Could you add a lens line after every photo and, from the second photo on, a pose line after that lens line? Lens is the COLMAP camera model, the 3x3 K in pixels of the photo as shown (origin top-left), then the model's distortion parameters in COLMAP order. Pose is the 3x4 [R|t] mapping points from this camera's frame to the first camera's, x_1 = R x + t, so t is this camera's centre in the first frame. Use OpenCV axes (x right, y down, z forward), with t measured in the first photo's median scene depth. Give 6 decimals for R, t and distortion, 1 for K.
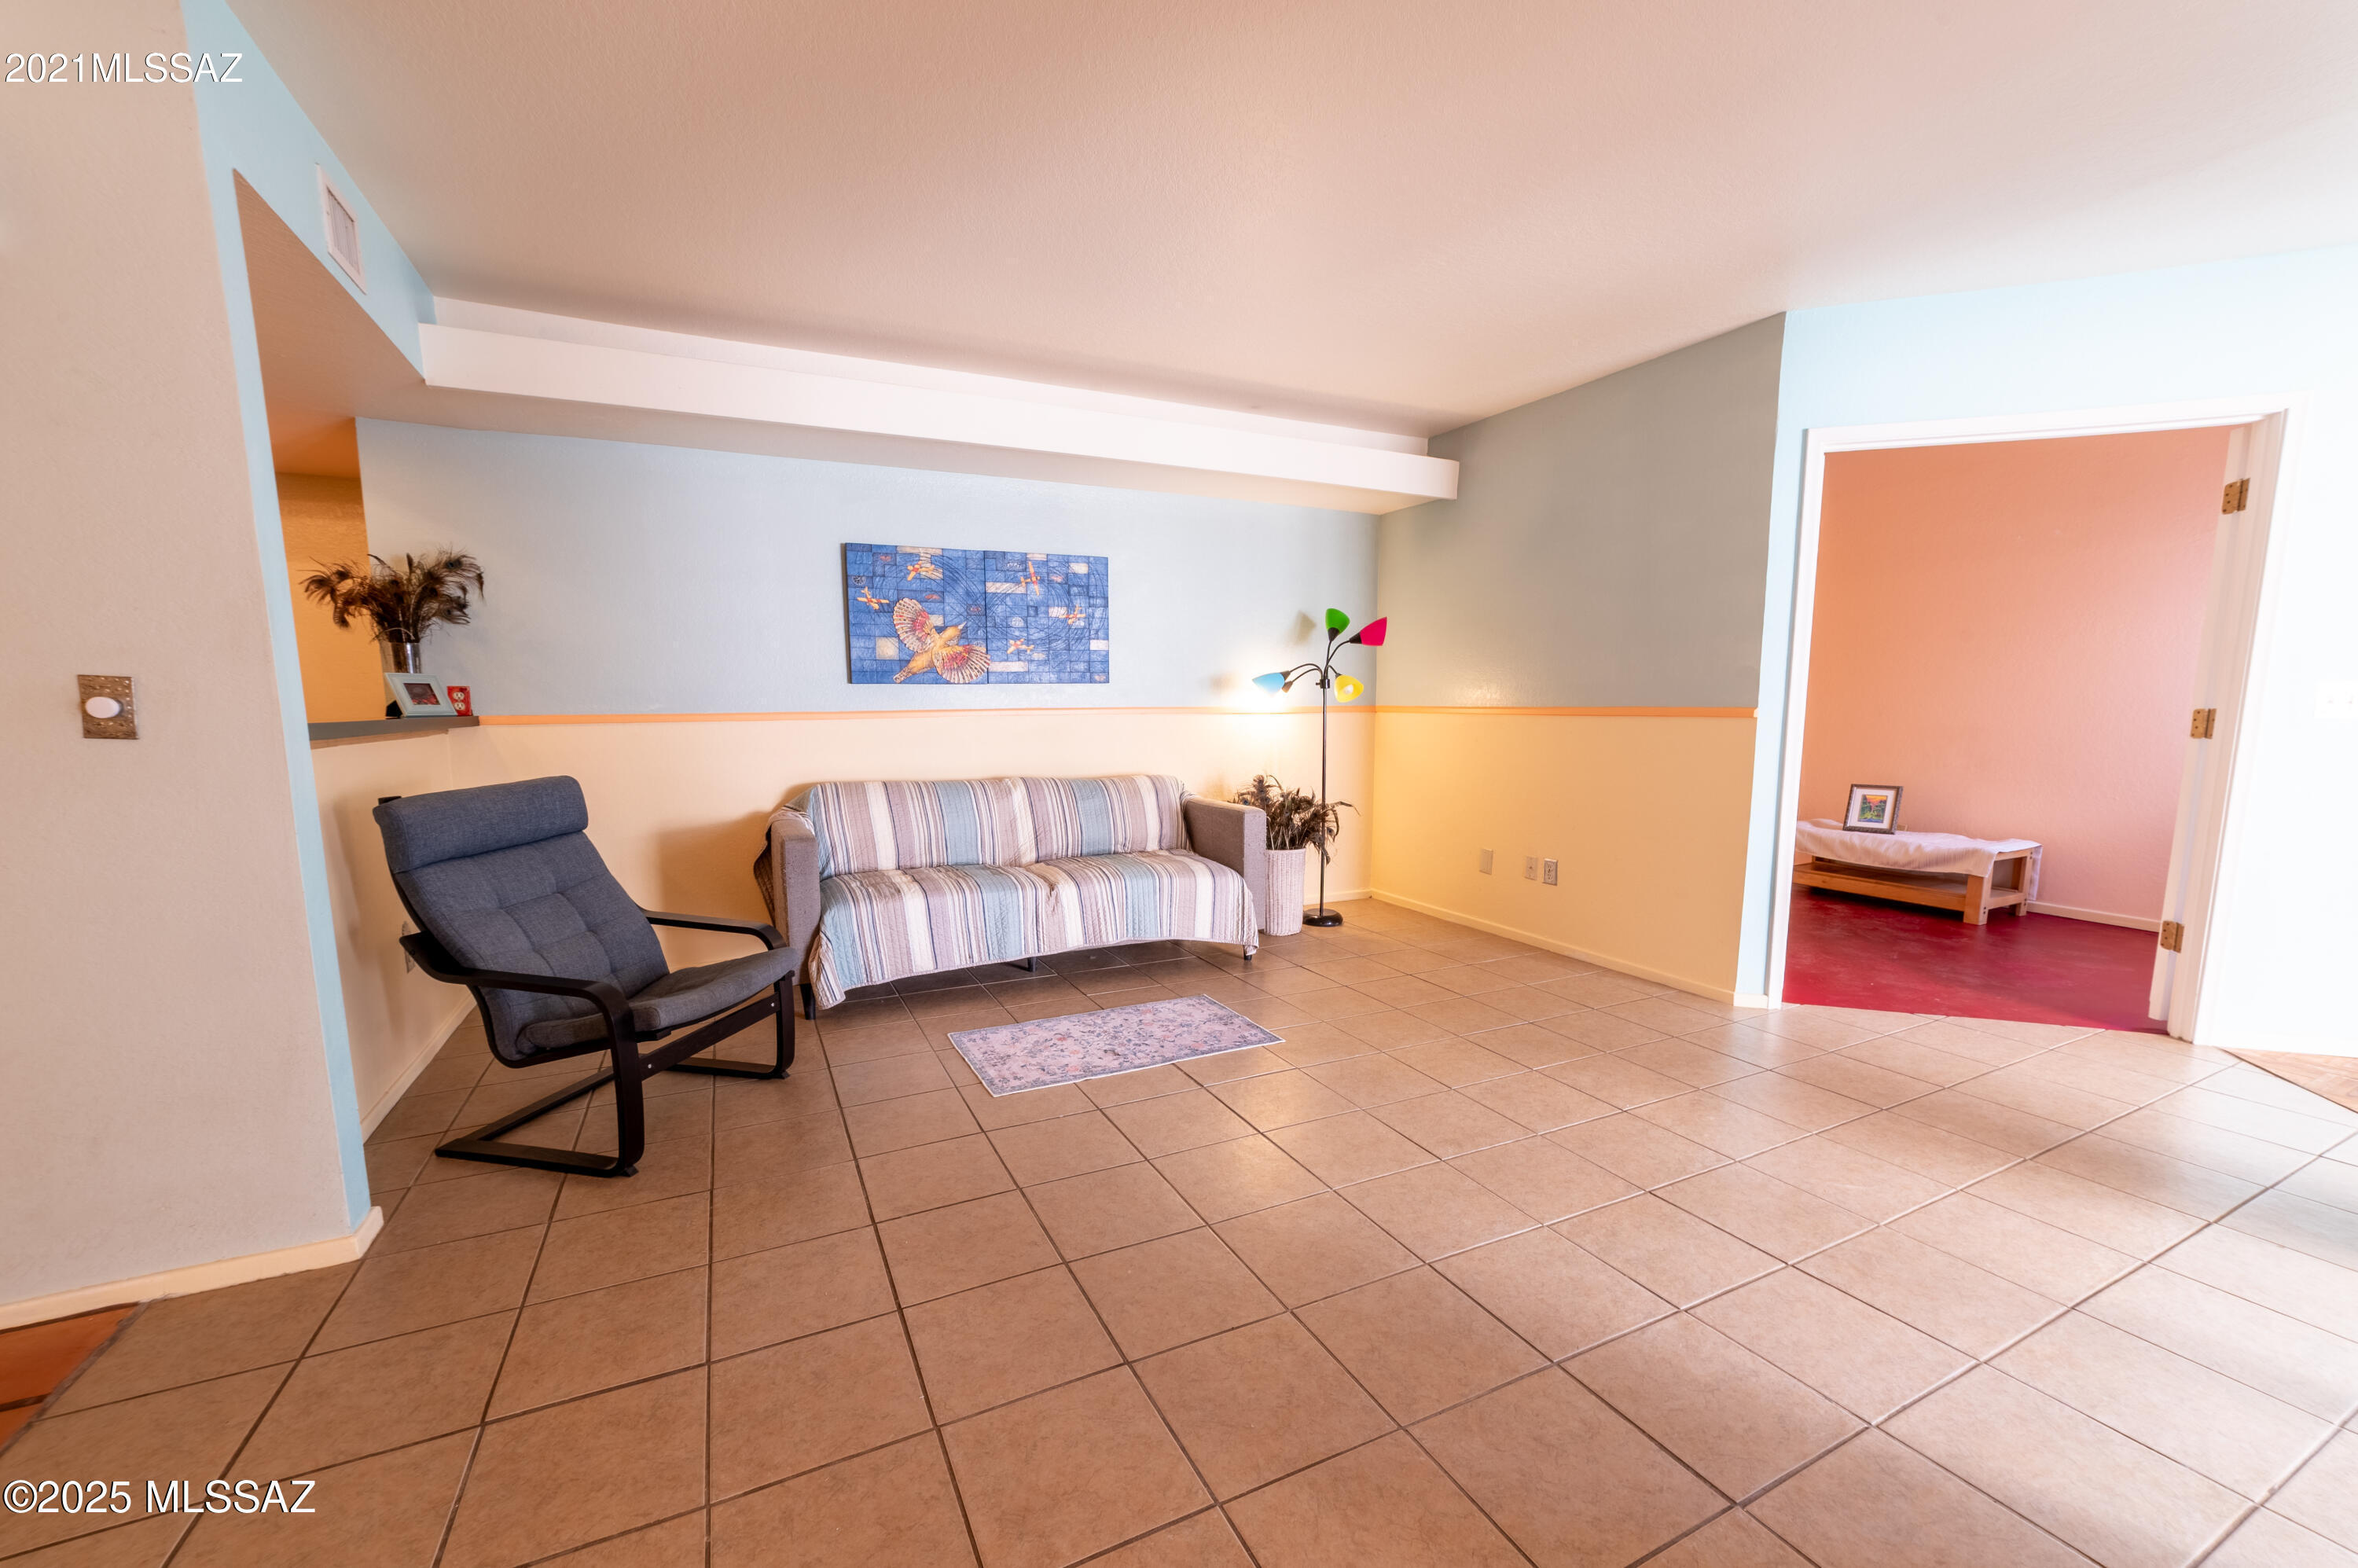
lens RADIAL K [[972.6, 0, 1179.6], [0, 972.6, 808.4], [0, 0, 1]] dist [-0.001449, 0.000870]
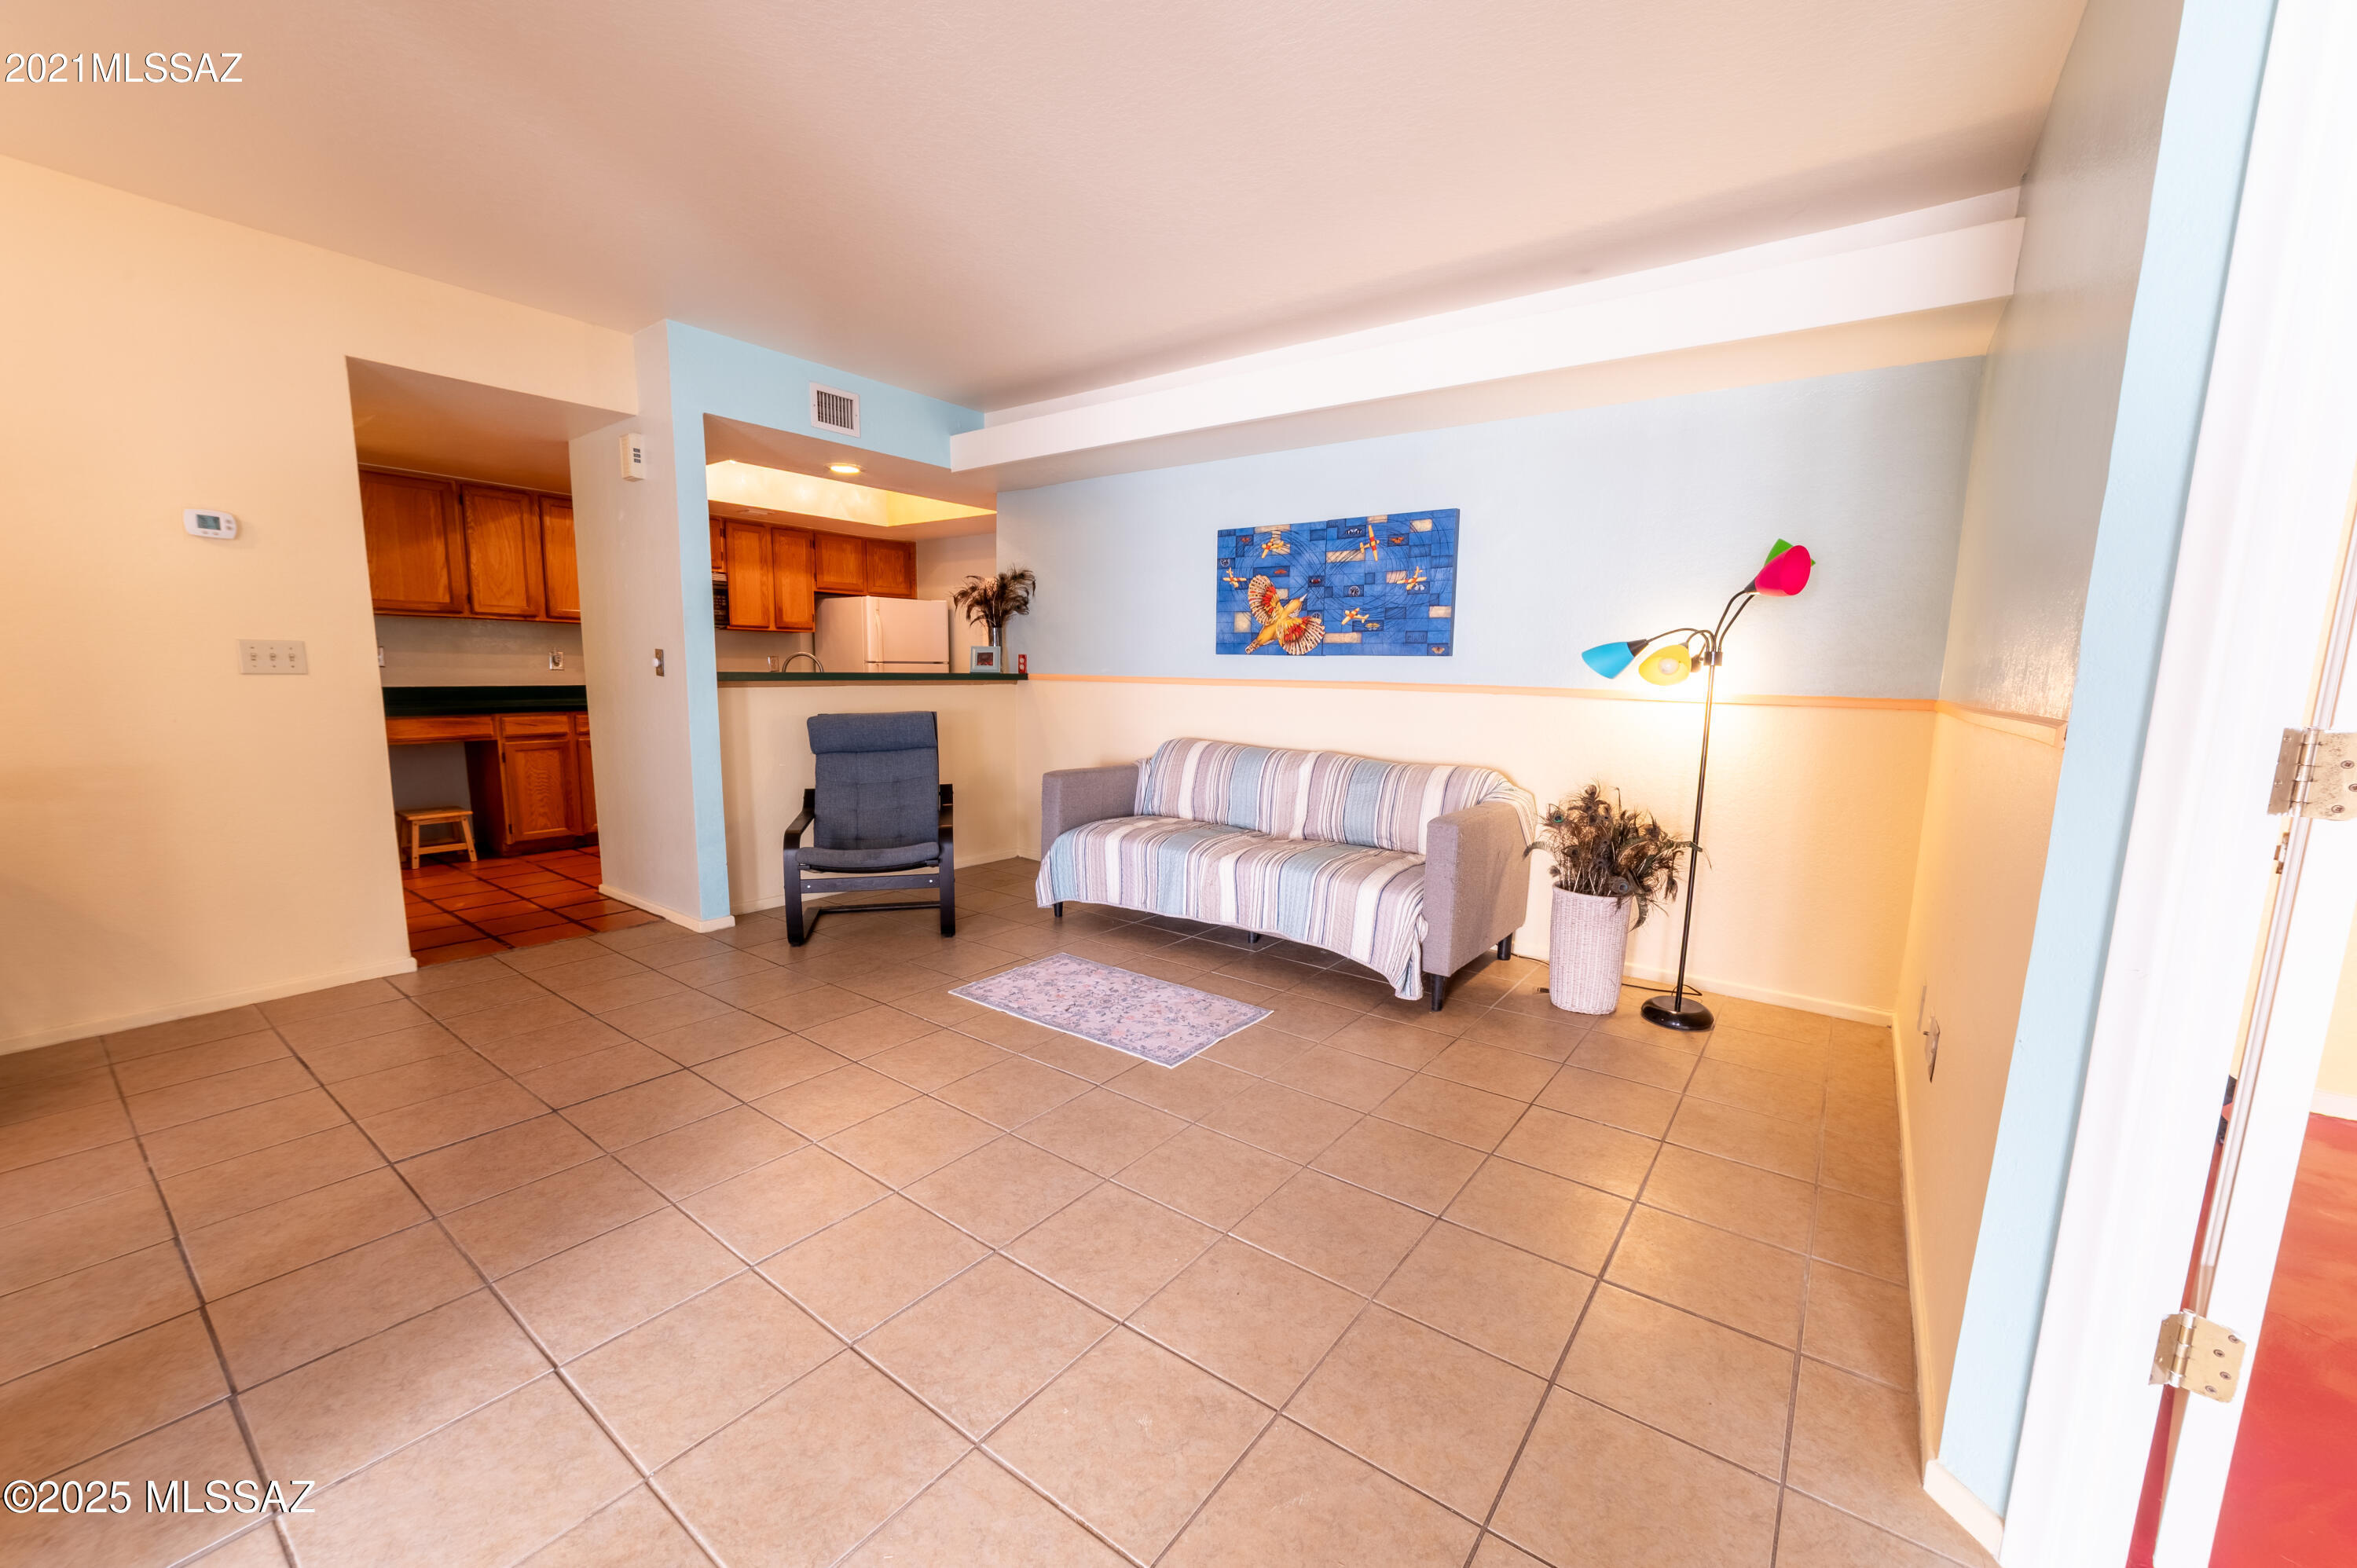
lens RADIAL K [[919.1, 0, 1169.6], [0, 919.1, 796.6], [0, 0, 1]] dist [-0.005373, 0.000962]
pose [[0.454288, 0.142719, -0.879349, 0.686617], [-0.118924, 0.987965, 0.098909, -0.071551], [0.882882, 0.059642, 0.465793, 0.516389]]
